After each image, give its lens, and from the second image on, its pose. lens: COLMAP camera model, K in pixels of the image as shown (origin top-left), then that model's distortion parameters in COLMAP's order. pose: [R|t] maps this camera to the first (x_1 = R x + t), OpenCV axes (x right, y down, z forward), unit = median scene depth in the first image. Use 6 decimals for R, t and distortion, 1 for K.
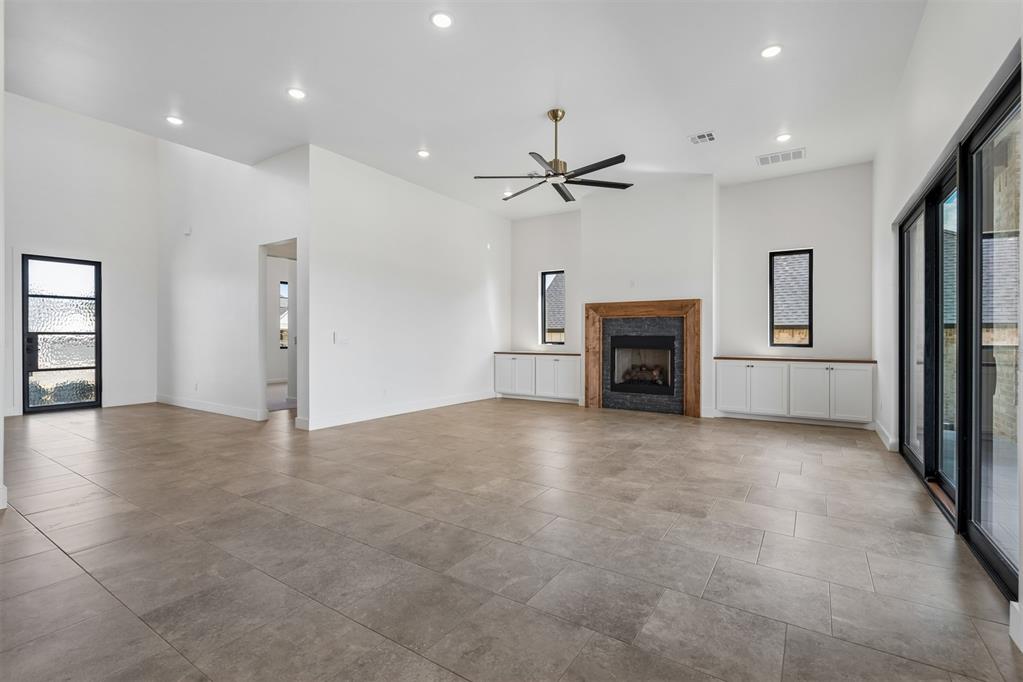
lens RADIAL K [[464.4, 0, 511.7], [0, 464.4, 338.1], [0, 0, 1]] dist [-0.003244, 0.001237]
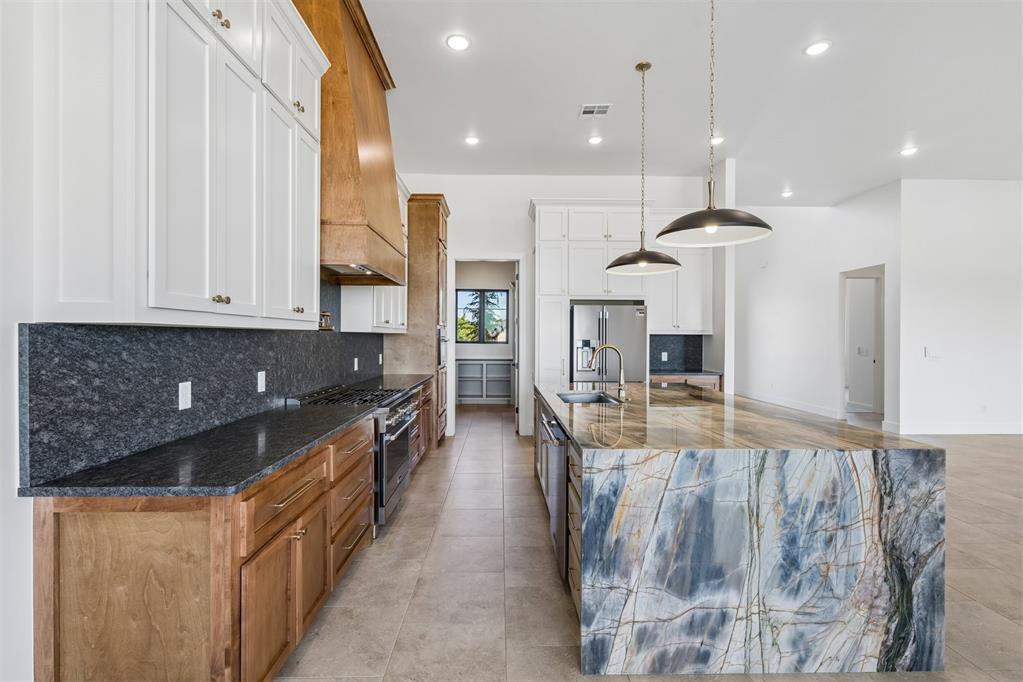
lens RADIAL K [[464.4, 0, 507.3], [0, 464.4, 343.2], [0, 0, 1]] dist [-0.003244, 0.001237]
pose [[0.564392, 0.010045, -0.825446, -0.042286], [-0.002609, 0.999943, 0.010384, -0.029928], [0.825503, -0.003707, 0.564386, -0.398074]]
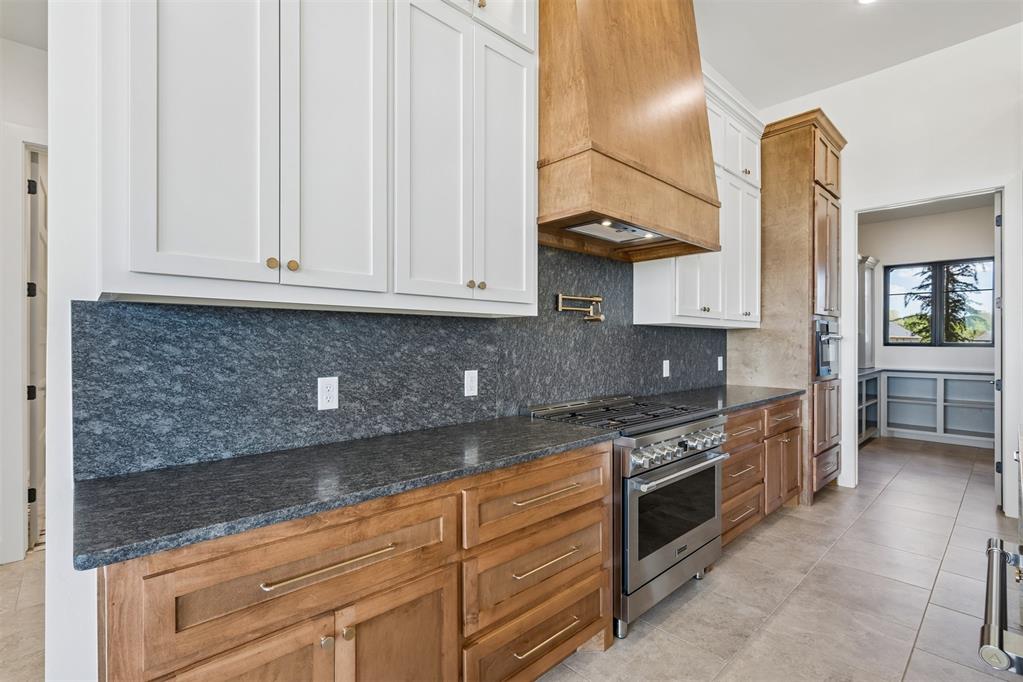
lens RADIAL K [[464.4, 0, 511.1], [0, 464.4, 344.8], [0, 0, 1]] dist [-0.003244, 0.001237]
pose [[-0.238827, 0.002058, -0.971060, -0.203984], [-0.000561, 0.999997, 0.002257, -0.017912], [0.971062, 0.001083, -0.238825, -0.230710]]
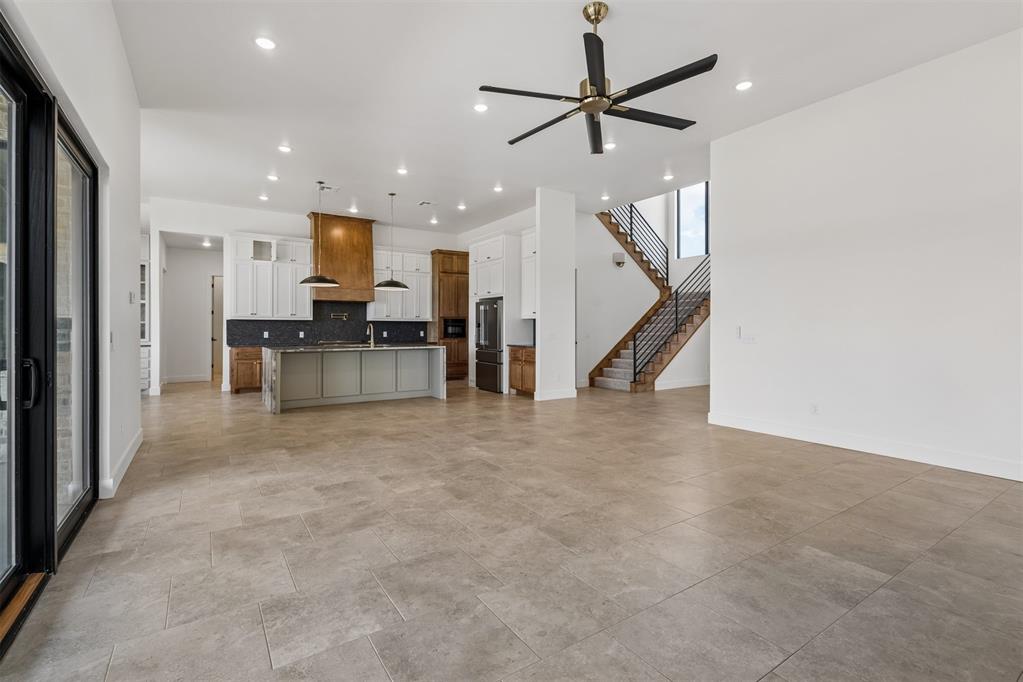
lens RADIAL K [[464.4, 0, 505.7], [0, 464.4, 331.8], [0, 0, 1]] dist [-0.003244, 0.001237]
pose [[-0.404372, 0.002944, -0.914590, 0.620263], [-0.000827, 0.999993, 0.003585, -0.004602], [0.914594, 0.002206, -0.404367, 0.921683]]
